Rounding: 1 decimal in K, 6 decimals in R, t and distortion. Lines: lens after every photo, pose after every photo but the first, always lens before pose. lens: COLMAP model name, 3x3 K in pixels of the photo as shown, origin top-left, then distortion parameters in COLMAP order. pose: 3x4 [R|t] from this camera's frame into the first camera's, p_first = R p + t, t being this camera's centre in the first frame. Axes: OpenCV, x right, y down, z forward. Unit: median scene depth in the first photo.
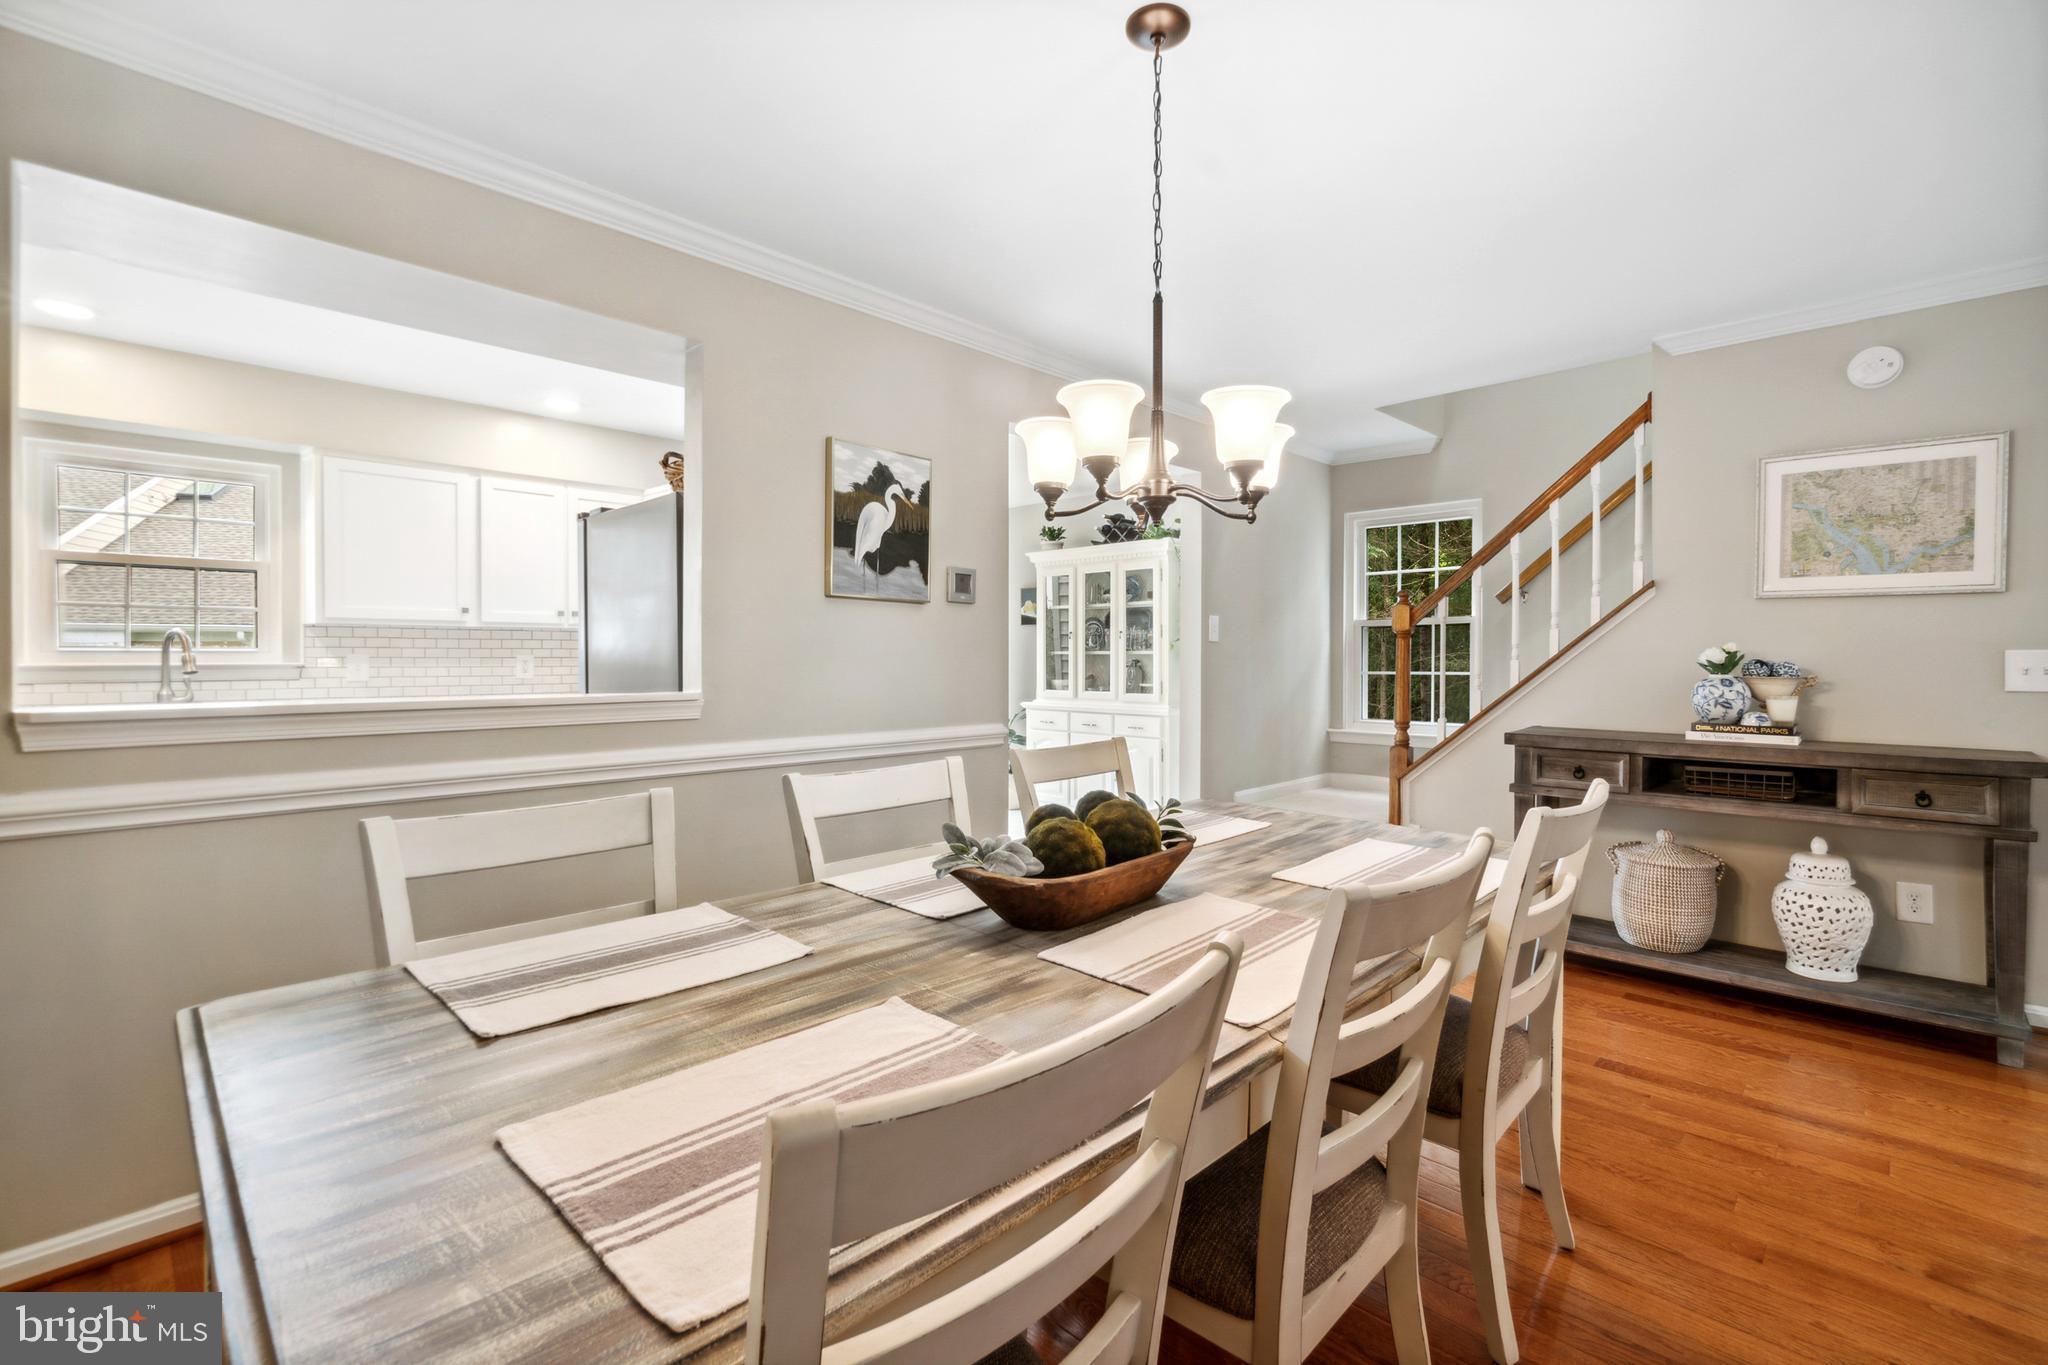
lens RADIAL K [[917.1, 0, 1035.3], [0, 917.1, 667.0], [0, 0, 1]] dist [0.005232, -0.000817]
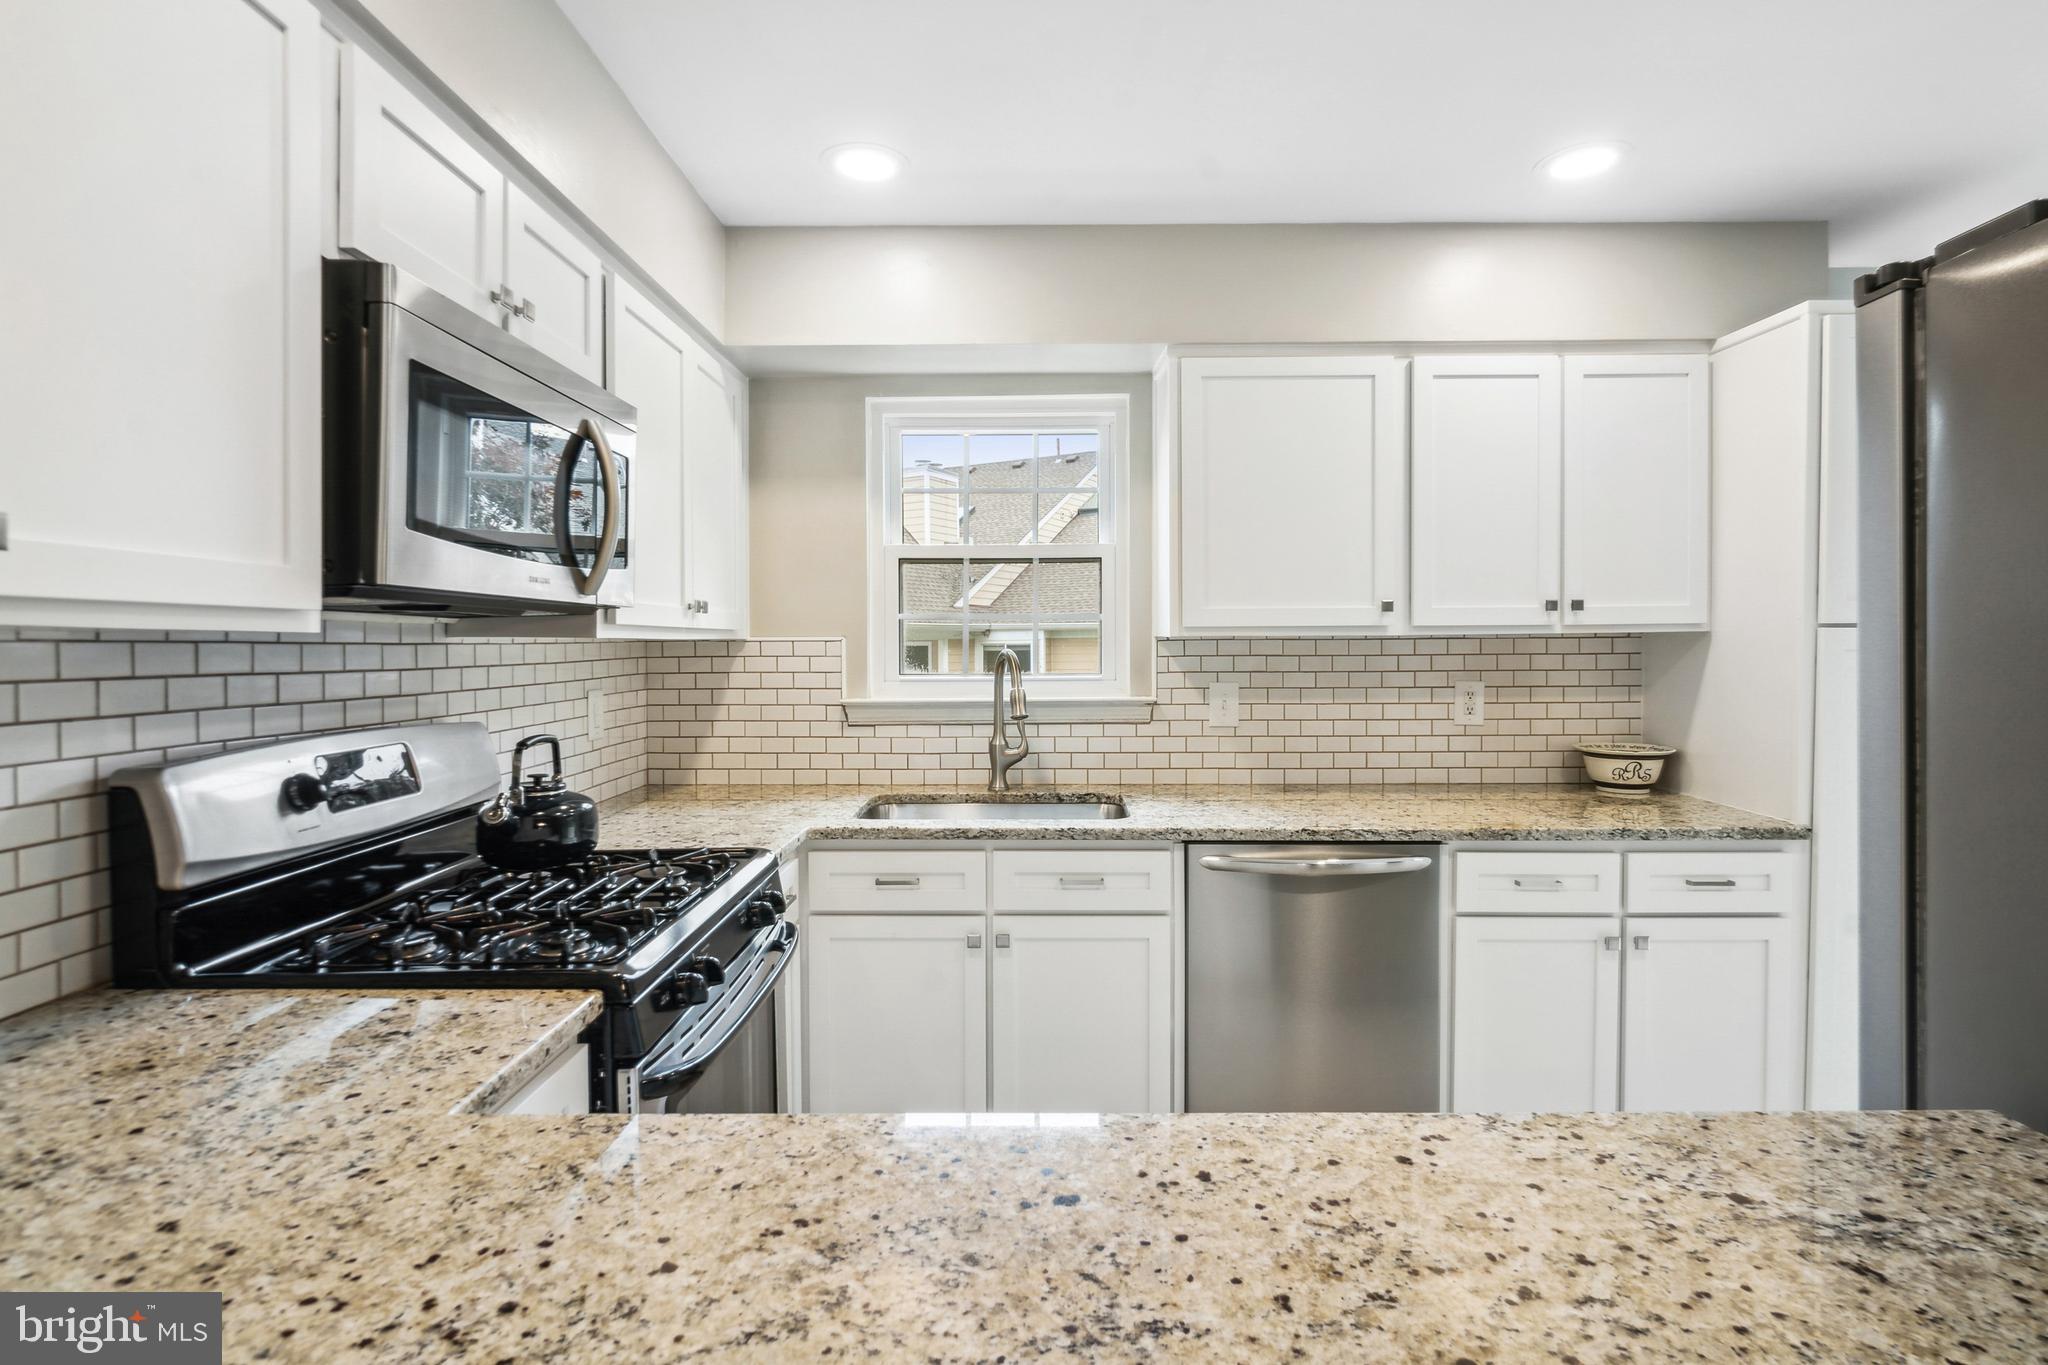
lens RADIAL K [[980.0, 0, 1040.8], [0, 980.0, 651.5], [0, 0, 1]] dist [0.002659, 0.000406]
pose [[0.694823, -0.000201, -0.719181, -0.343568], [-0.003185, 0.999989, -0.003358, -0.032117], [0.719173, 0.004624, 0.694815, 0.446461]]
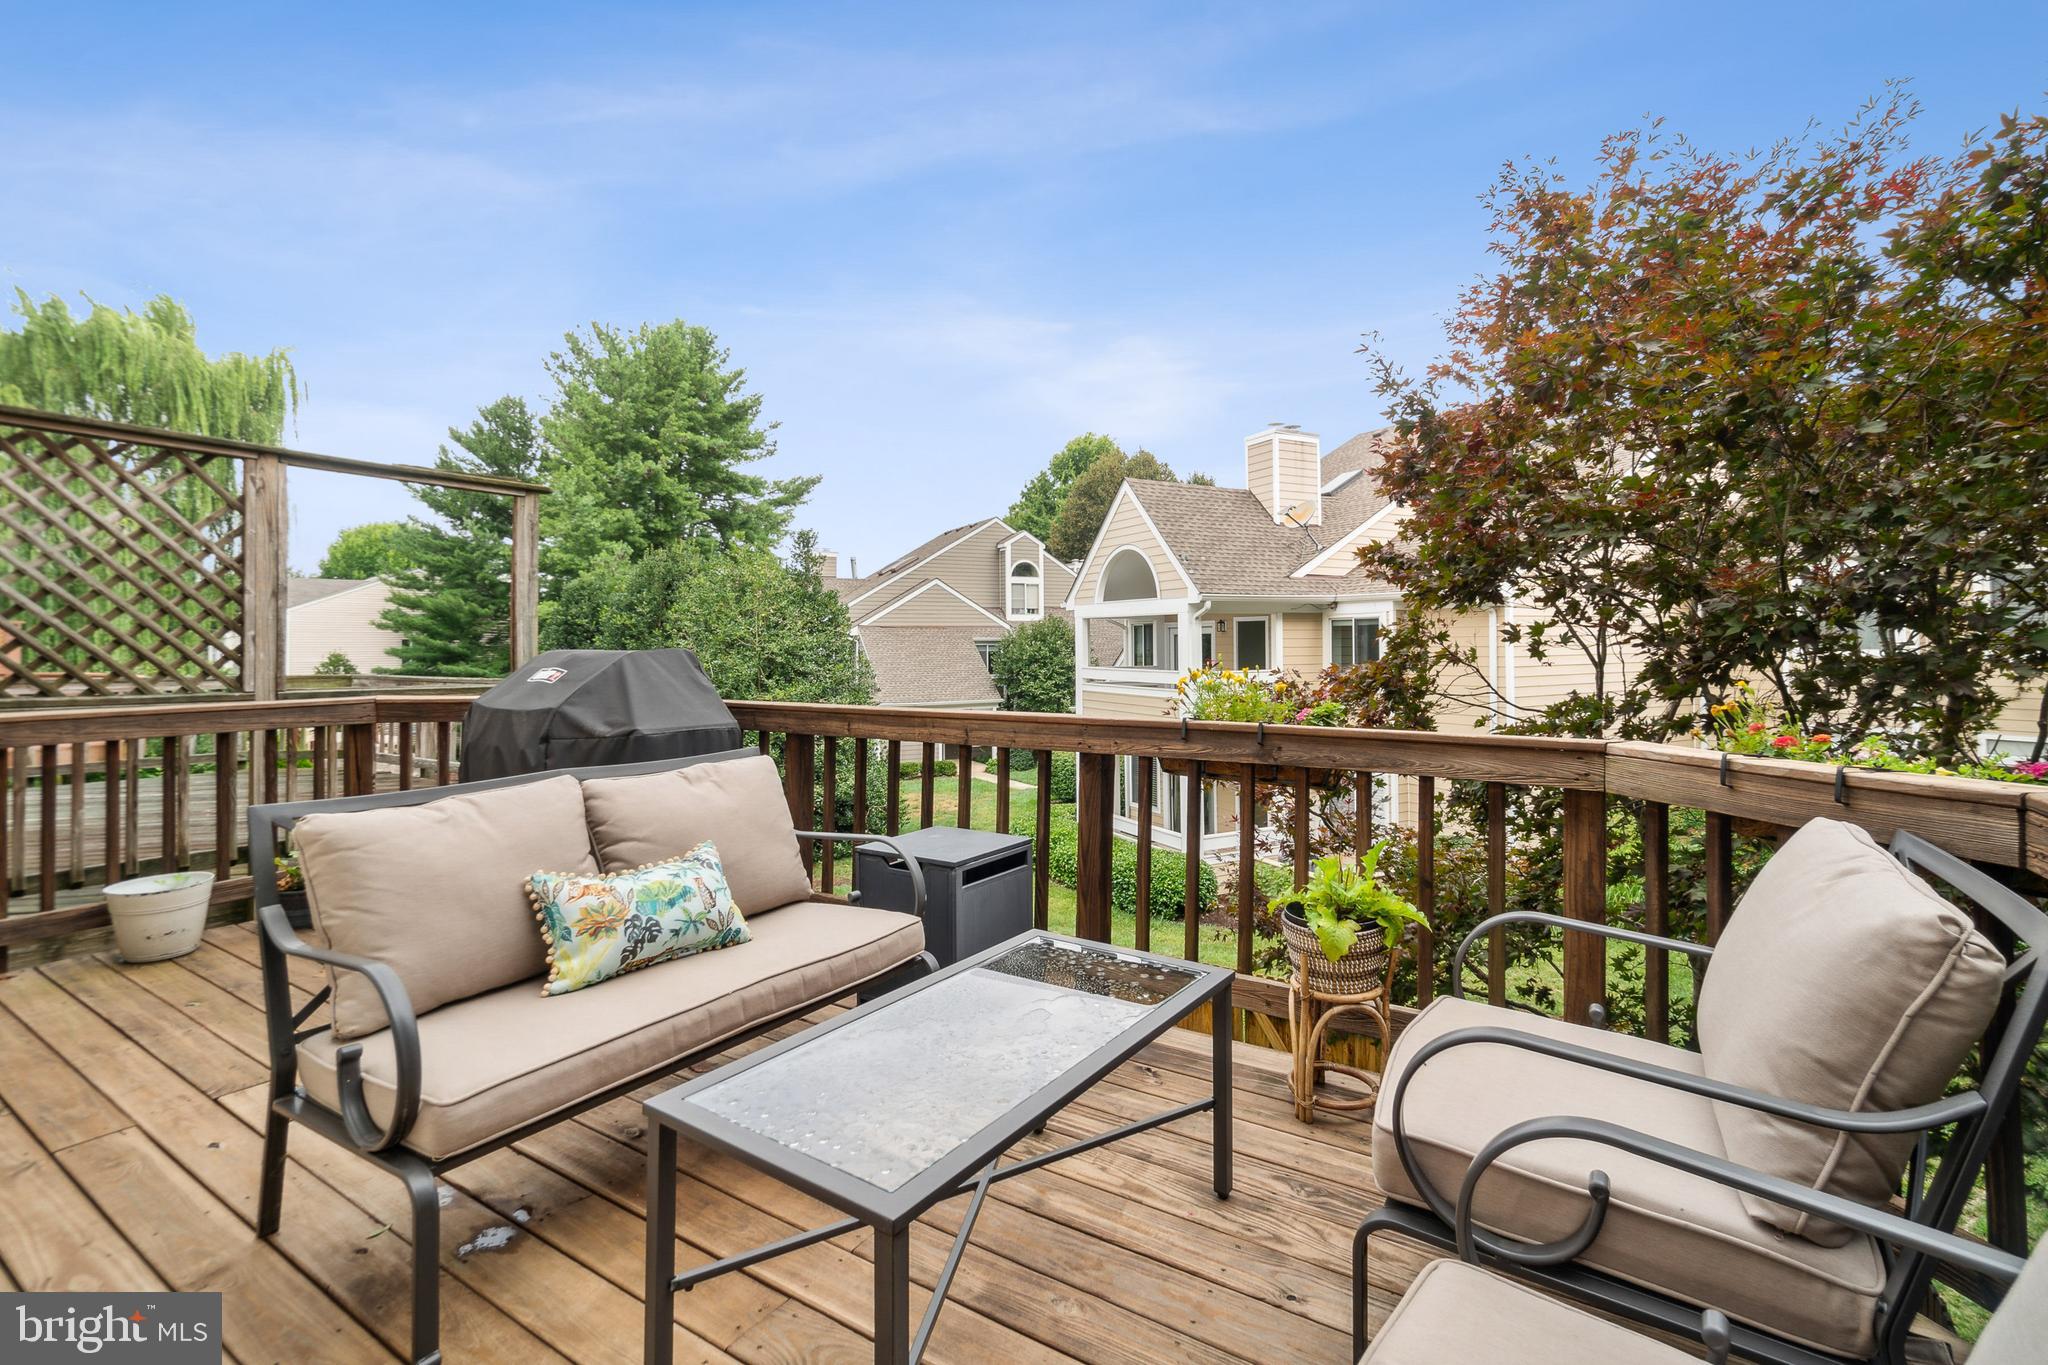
lens RADIAL K [[917.1, 0, 1039.8], [0, 917.1, 631.0], [0, 0, 1]] dist [0.005232, -0.000817]
pose [[0.183425, -0.011005, -0.982972, -0.267573], [-0.004757, 0.999916, -0.012083, 0.029192], [0.983022, 0.006892, 0.183357, 1.619131]]
